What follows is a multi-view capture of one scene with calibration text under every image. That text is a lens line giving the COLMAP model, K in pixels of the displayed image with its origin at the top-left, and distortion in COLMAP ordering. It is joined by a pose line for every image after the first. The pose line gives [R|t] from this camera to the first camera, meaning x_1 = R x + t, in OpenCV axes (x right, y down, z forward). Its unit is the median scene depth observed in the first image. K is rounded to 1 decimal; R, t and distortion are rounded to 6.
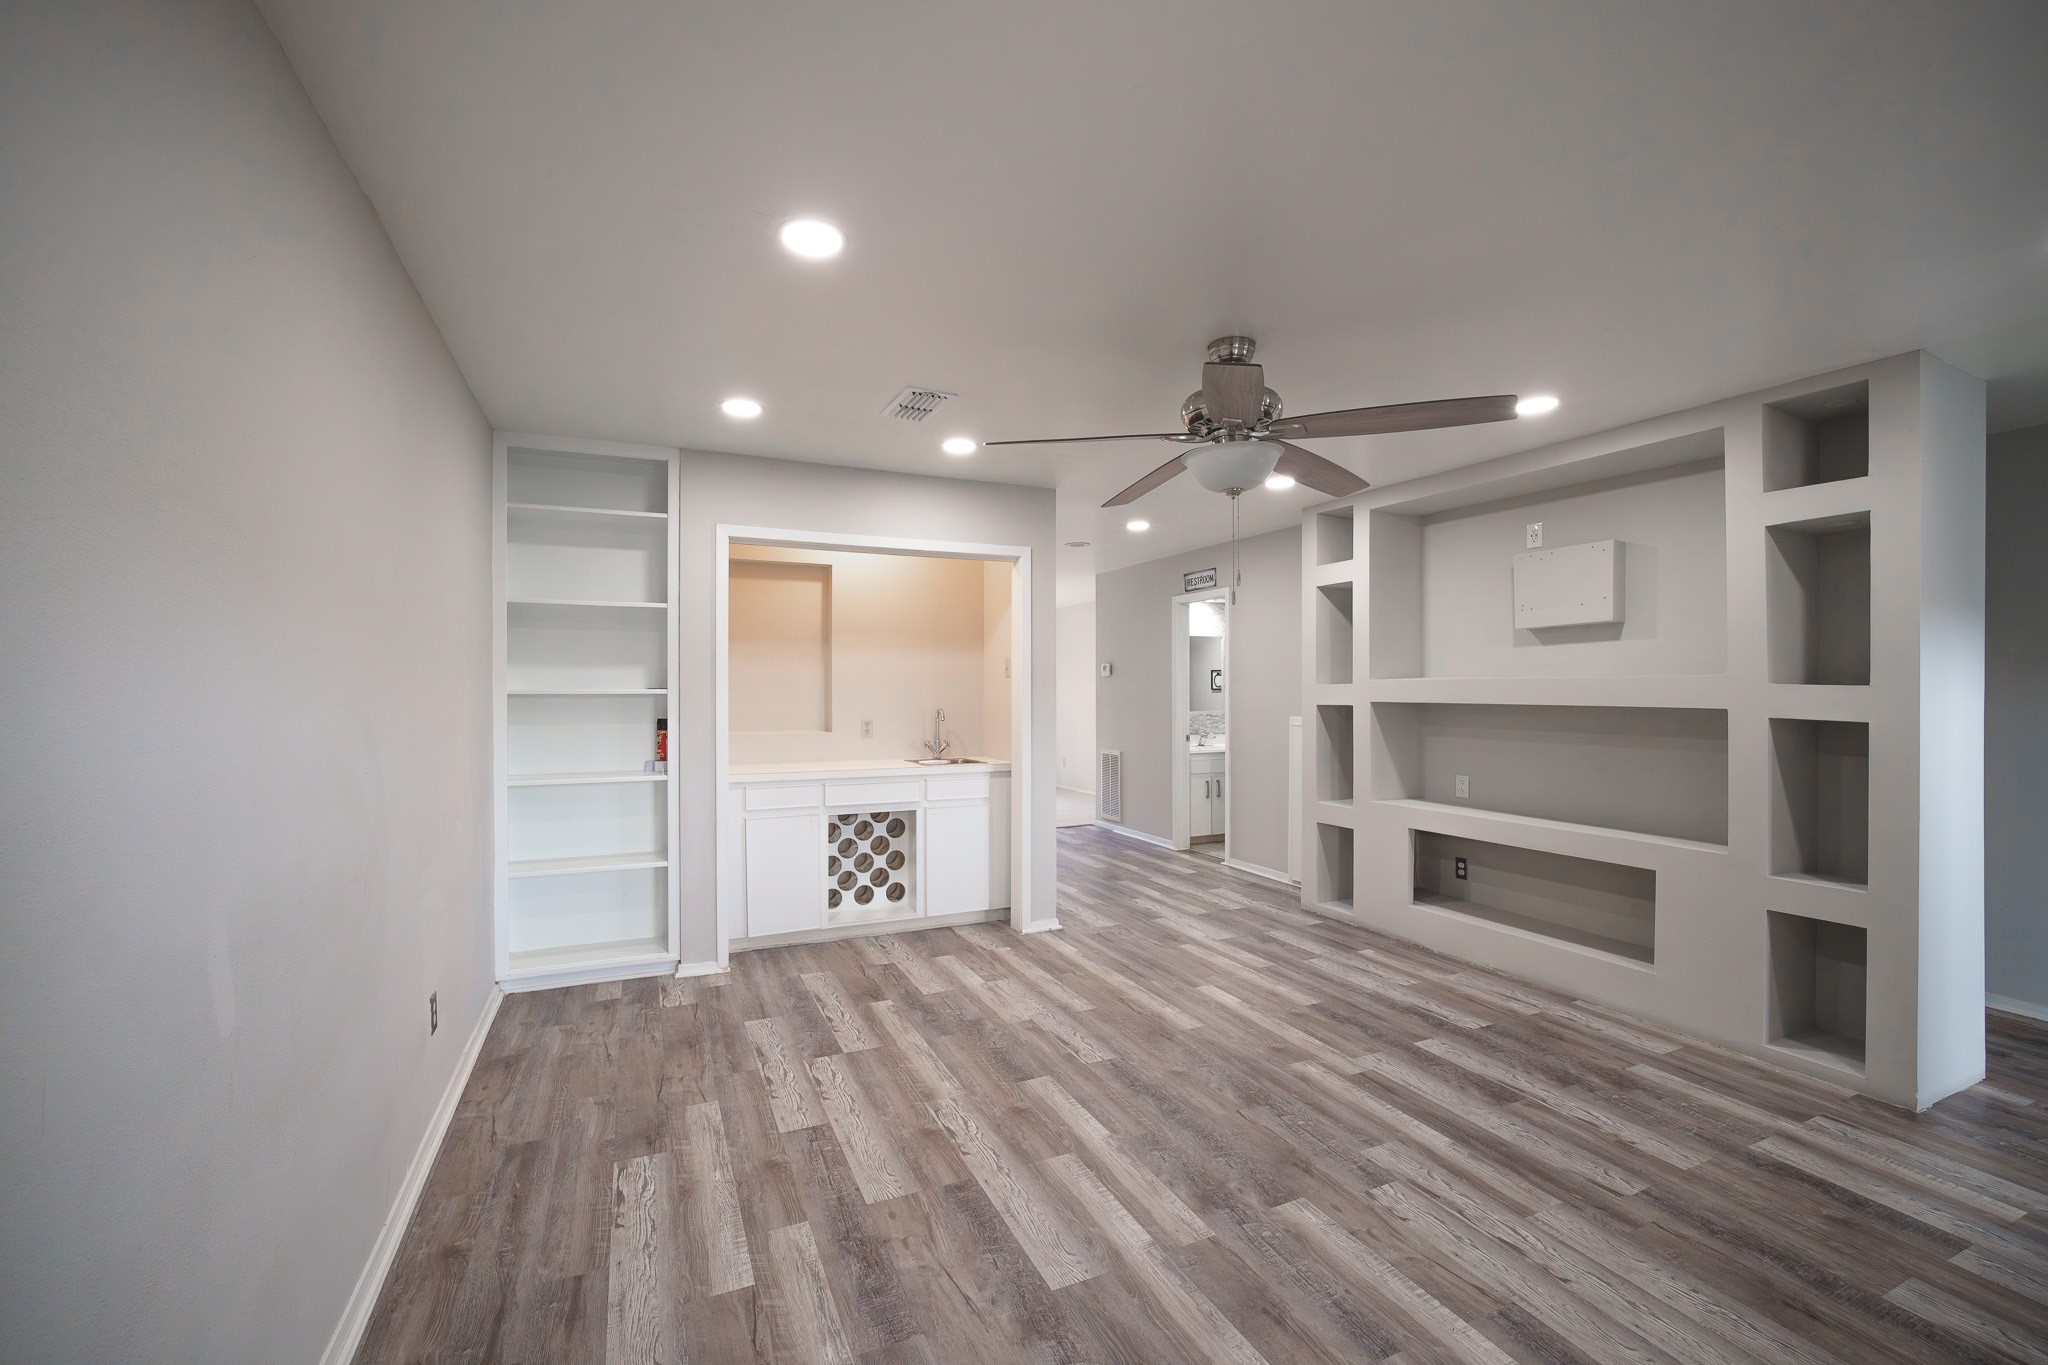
lens RADIAL K [[840.2, 0, 1018.6], [0, 840.2, 682.8], [0, 0, 1]] dist [-0.002887, 0.000491]
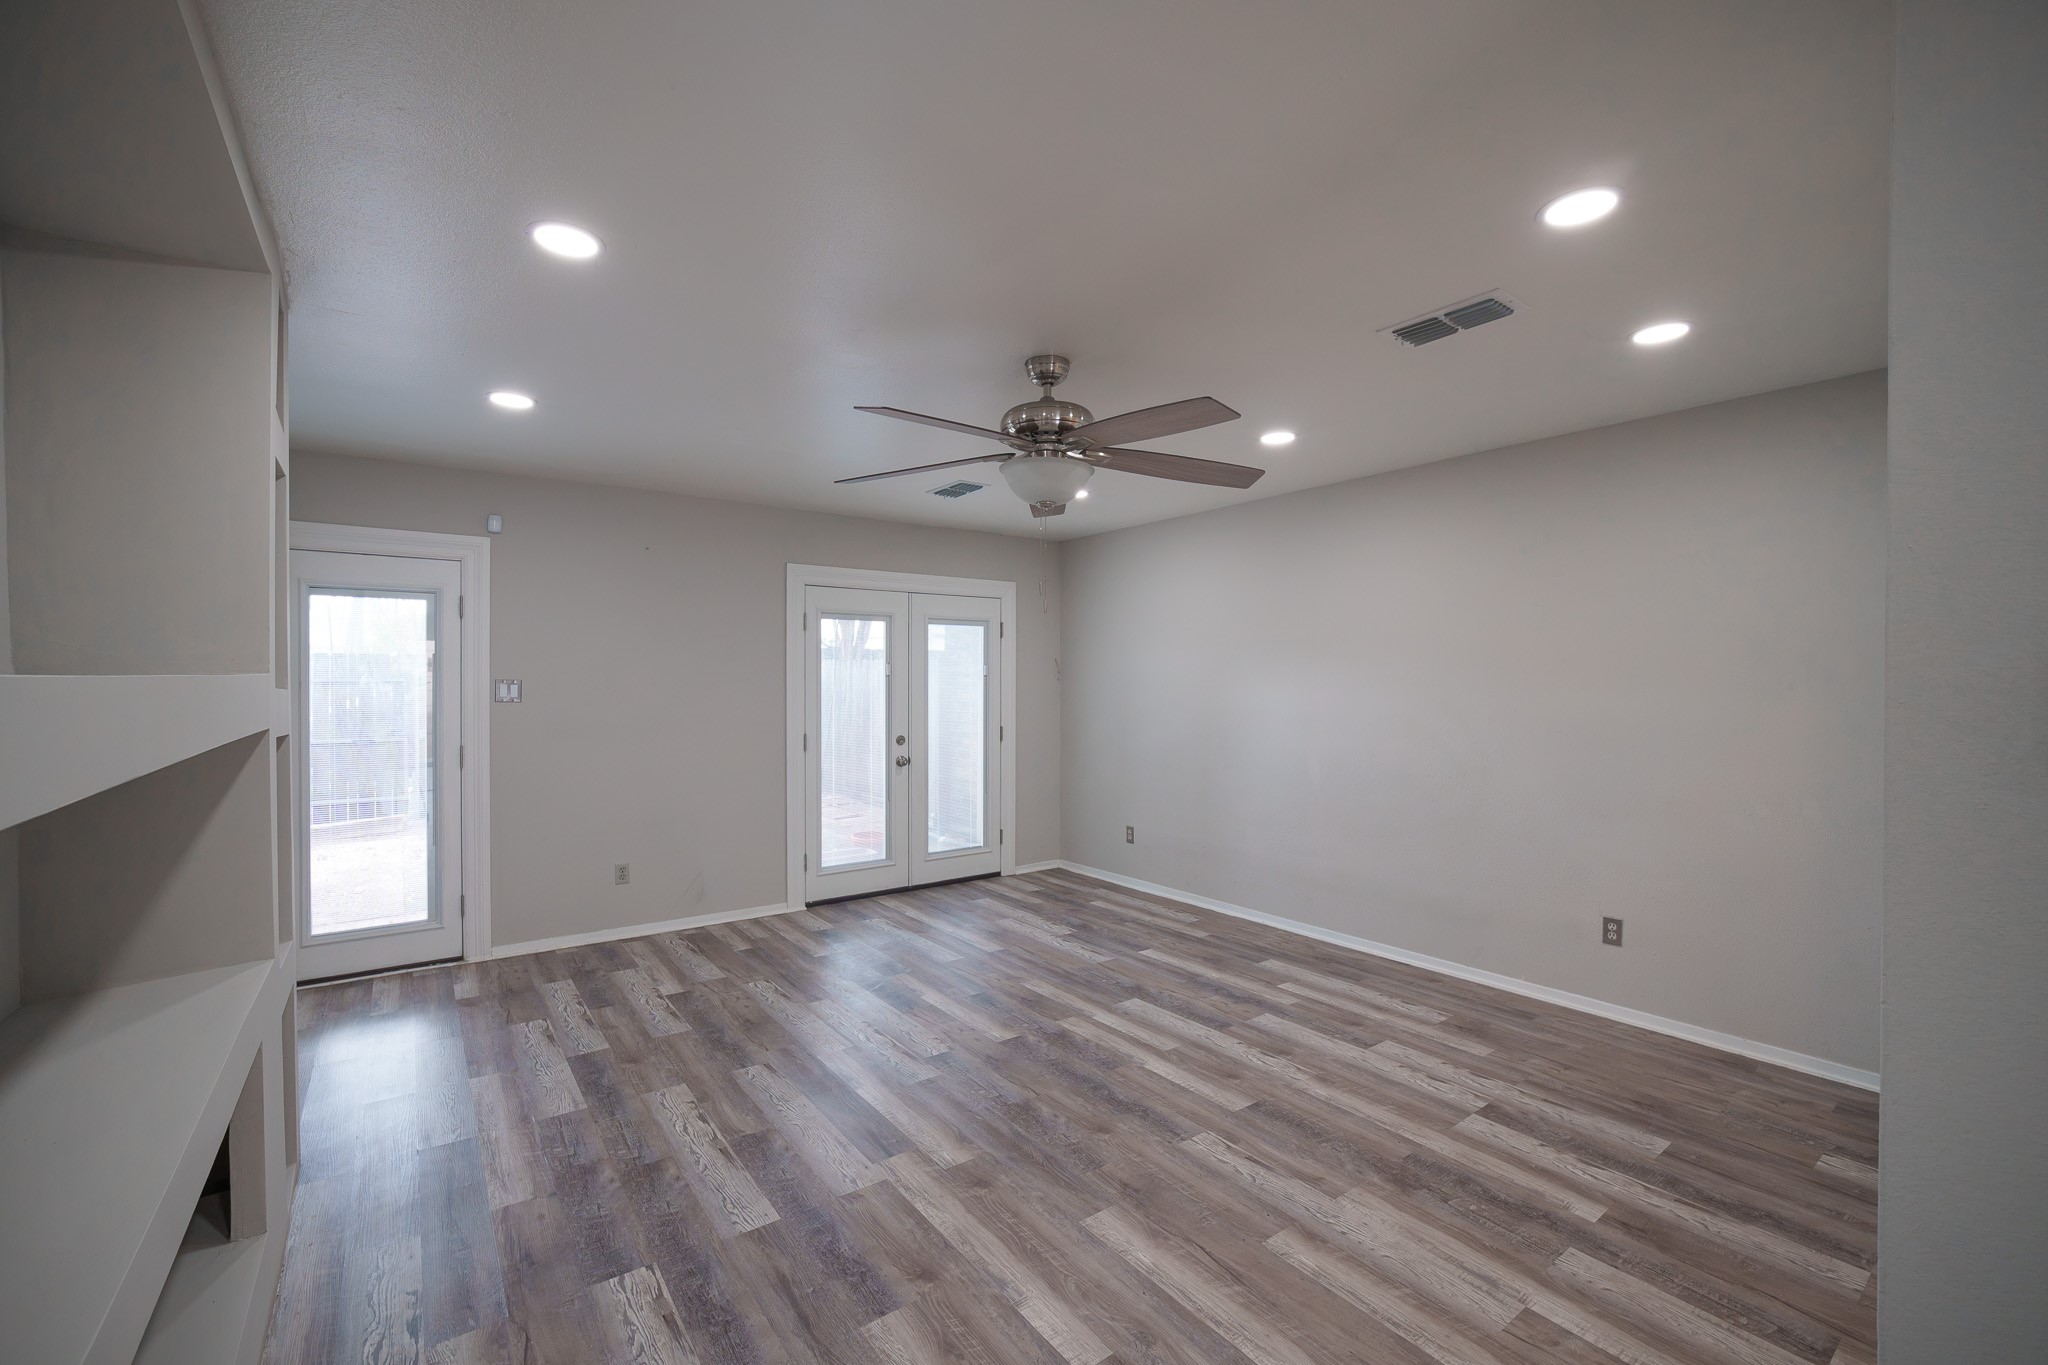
lens RADIAL K [[840.2, 0, 1023.5], [0, 840.2, 684.4], [0, 0, 1]] dist [-0.002887, 0.000491]
pose [[-0.978022, -0.004316, -0.208455, 0.482923], [-0.004561, 0.999989, 0.000693, -0.004704], [0.208450, 0.001628, -0.978032, 1.953257]]
